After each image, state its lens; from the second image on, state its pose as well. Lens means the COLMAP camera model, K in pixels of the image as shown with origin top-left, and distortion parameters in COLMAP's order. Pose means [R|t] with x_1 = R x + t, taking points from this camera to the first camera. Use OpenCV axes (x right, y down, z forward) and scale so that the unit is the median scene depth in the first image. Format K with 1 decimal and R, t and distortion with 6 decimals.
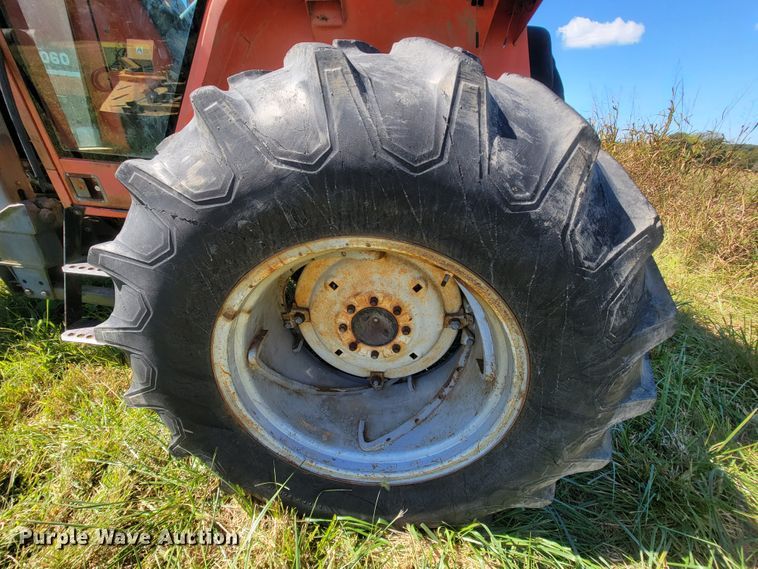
lens RADIAL K [[312.7, 0, 379.0], [0, 312.7, 284.5], [0, 0, 1]] dist [-0.007259, 0.000080]
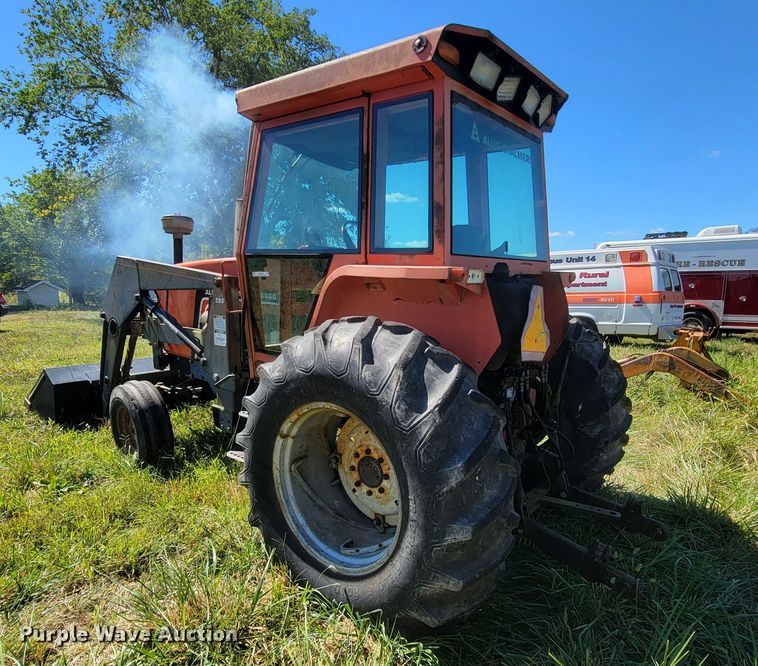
lens RADIAL K [[591.0, 0, 379.0], [0, 591.0, 333.0], [0, 0, 1]] dist [0.001518, -0.000802]
pose [[0.808583, 0.022289, -0.587960, 1.843379], [-0.219750, 0.938412, -0.266633, 0.288582], [0.545806, 0.344799, 0.763682, -1.485020]]
